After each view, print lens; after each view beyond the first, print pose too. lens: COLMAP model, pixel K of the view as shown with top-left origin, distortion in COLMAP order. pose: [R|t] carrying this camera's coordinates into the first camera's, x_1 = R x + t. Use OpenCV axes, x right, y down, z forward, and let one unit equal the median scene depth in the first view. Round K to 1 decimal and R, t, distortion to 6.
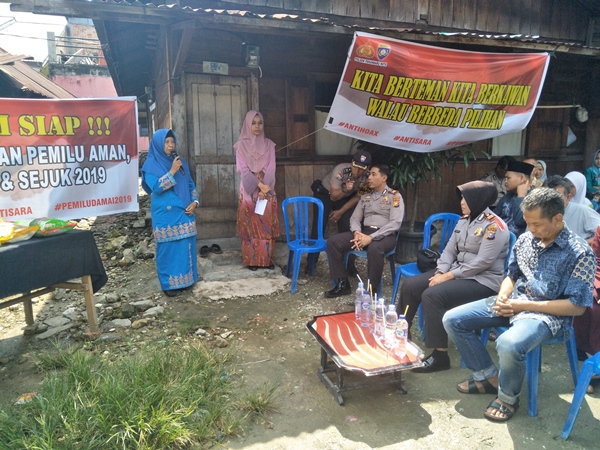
lens RADIAL K [[460.5, 0, 300.0], [0, 460.5, 225.0], [0, 0, 1]] dist [0.011069, -0.008183]
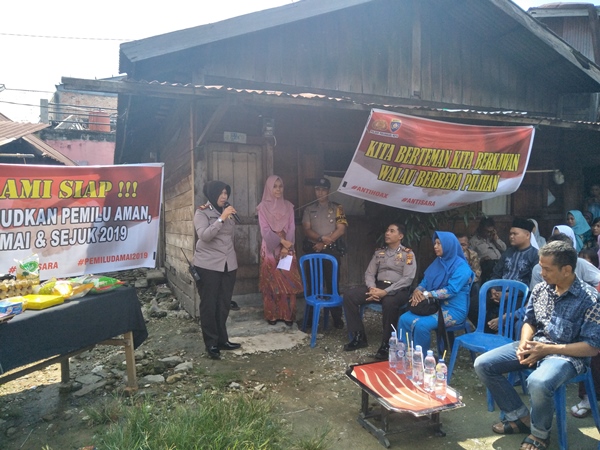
lens RADIAL K [[460.5, 0, 300.0], [0, 460.5, 225.0], [0, 0, 1]] dist [0.011069, -0.008183]
pose [[0.998515, -0.007546, 0.053950, -0.108532], [0.014441, 0.991593, -0.128584, 0.008956], [-0.052526, 0.129172, 0.990230, -0.072085]]
